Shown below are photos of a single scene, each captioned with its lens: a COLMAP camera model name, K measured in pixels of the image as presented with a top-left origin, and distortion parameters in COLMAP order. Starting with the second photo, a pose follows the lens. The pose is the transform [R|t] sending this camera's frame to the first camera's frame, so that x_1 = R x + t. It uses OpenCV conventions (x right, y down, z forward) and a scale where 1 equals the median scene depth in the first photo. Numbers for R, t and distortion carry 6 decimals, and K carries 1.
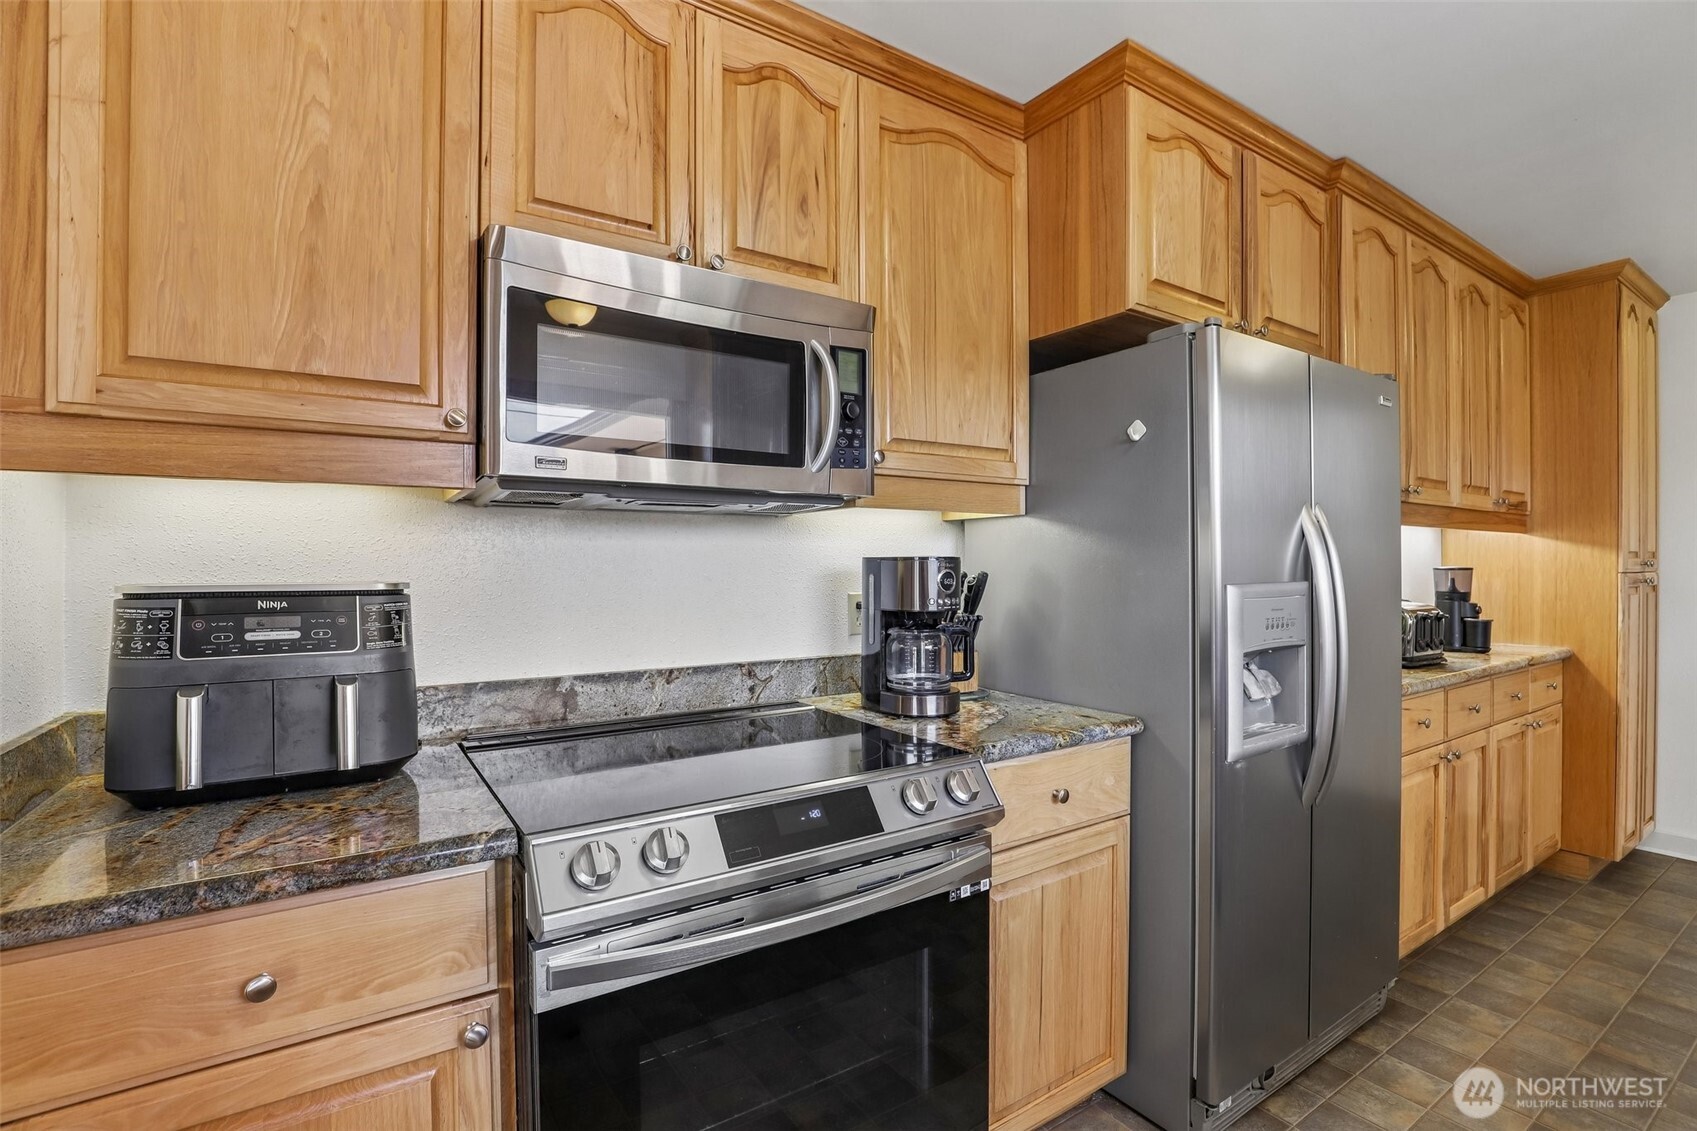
lens RADIAL K [[779.3, 0, 840.8], [0, 779.3, 567.3], [0, 0, 1]] dist [-0.037056, 0.006697]
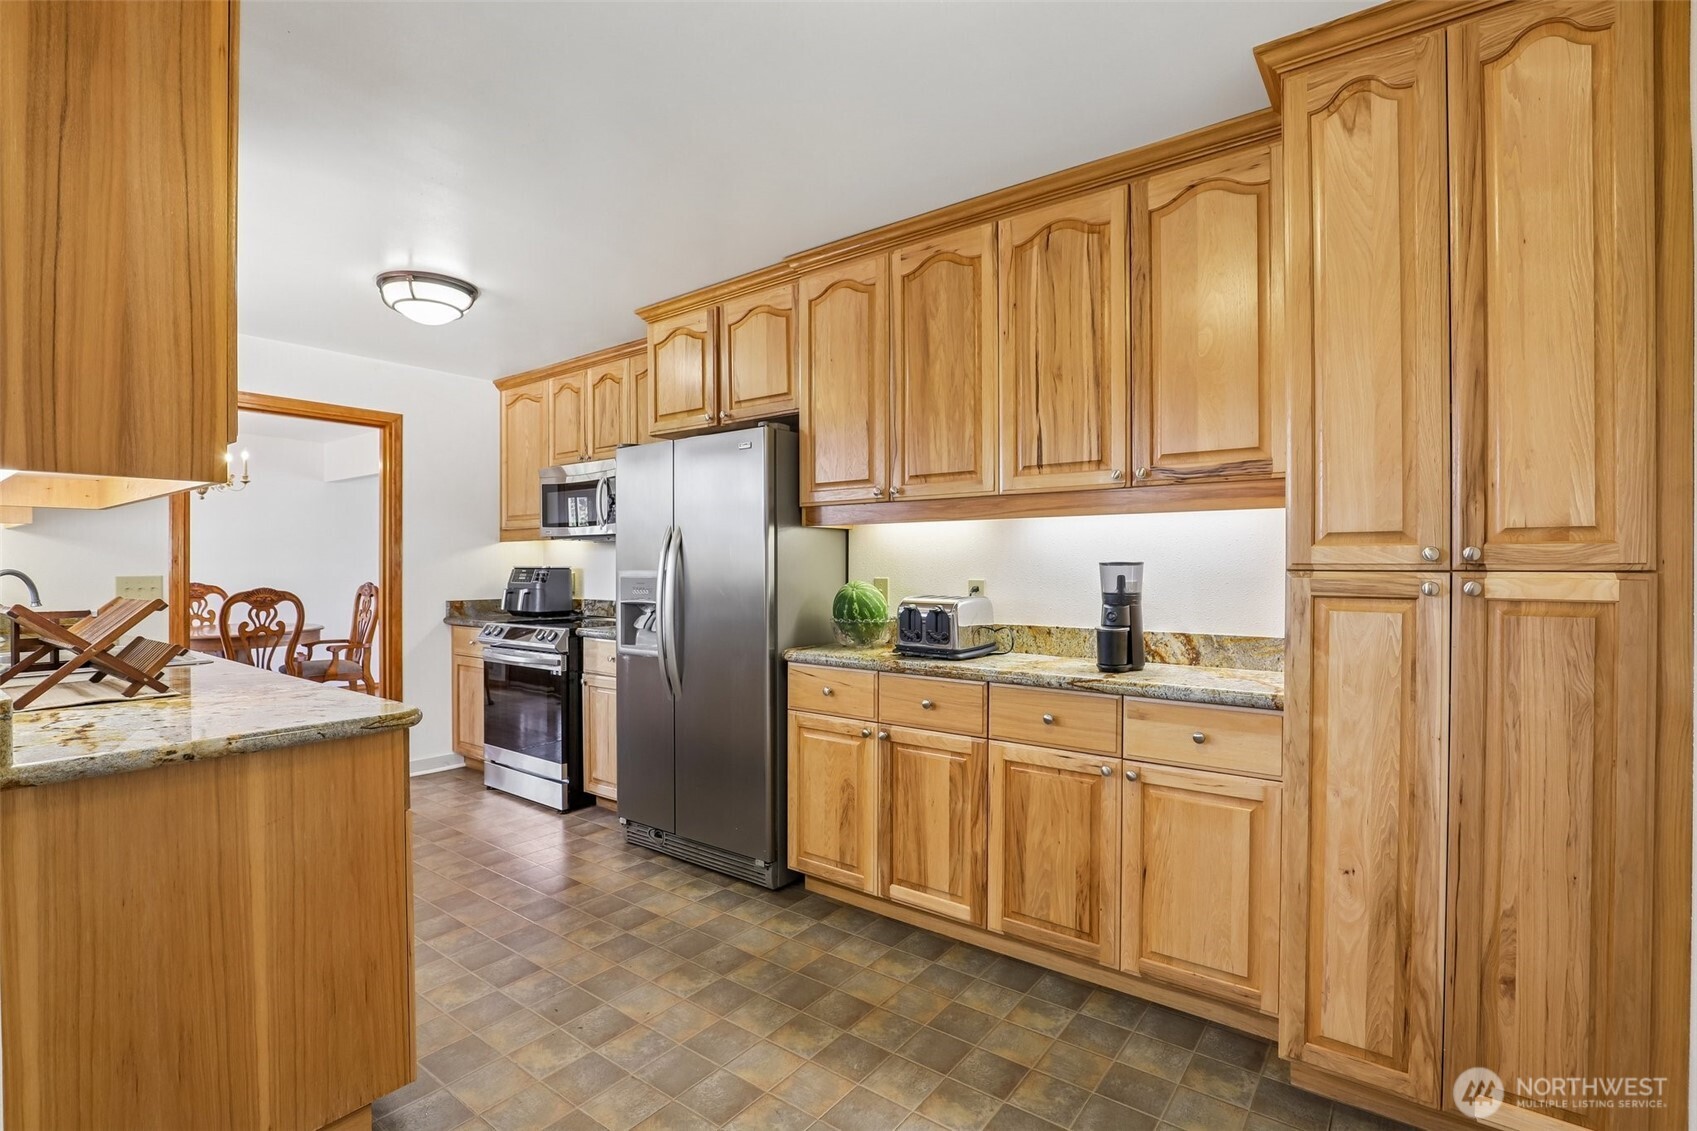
lens RADIAL K [[779.3, 0, 840.8], [0, 779.3, 567.3], [0, 0, 1]] dist [-0.037056, 0.006697]
pose [[0.332674, 0.005813, -0.943024, 2.357212], [-0.001873, 0.999983, 0.005504, 0.001919], [0.943040, -0.000065, 0.332680, 0.751588]]
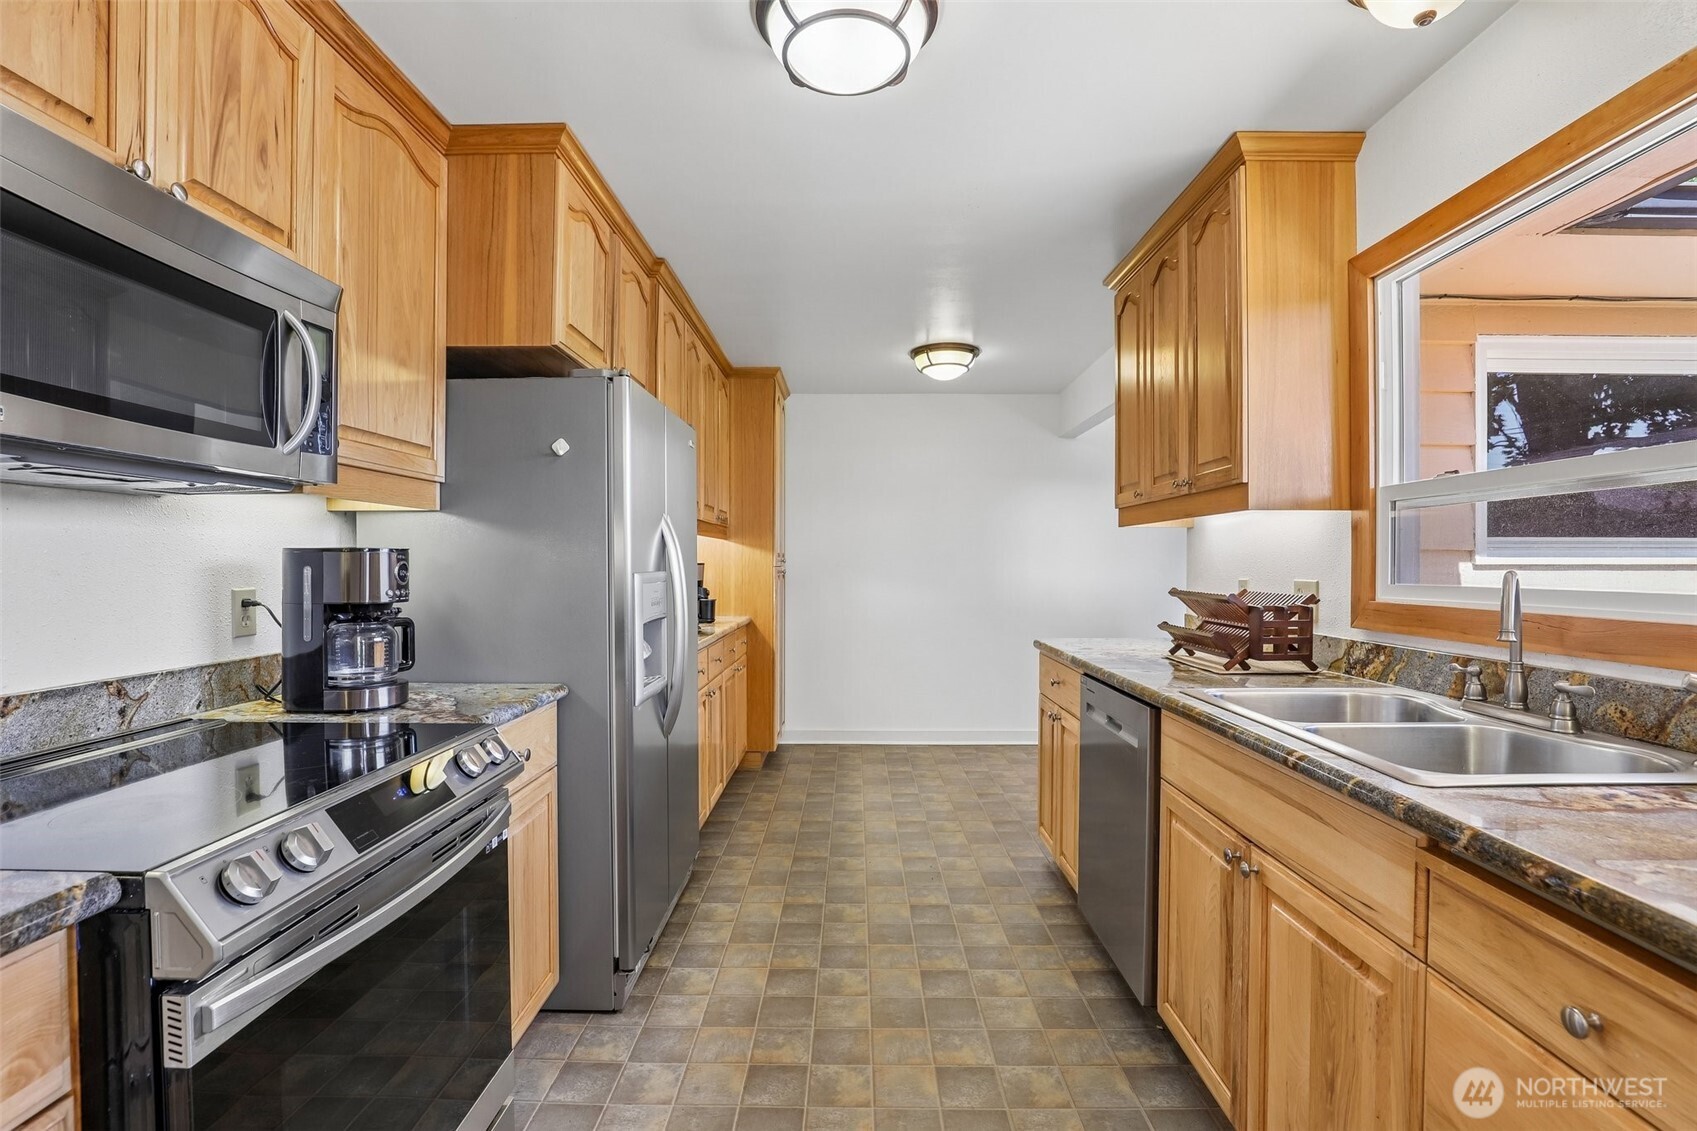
lens RADIAL K [[779.3, 0, 840.8], [0, 779.3, 567.3], [0, 0, 1]] dist [-0.037056, 0.006697]
pose [[0.566372, -0.002849, 0.824145, -0.346876], [0.002010, 0.999996, 0.002076, 0.009268], [-0.824147, 0.000480, 0.566375, -0.043819]]
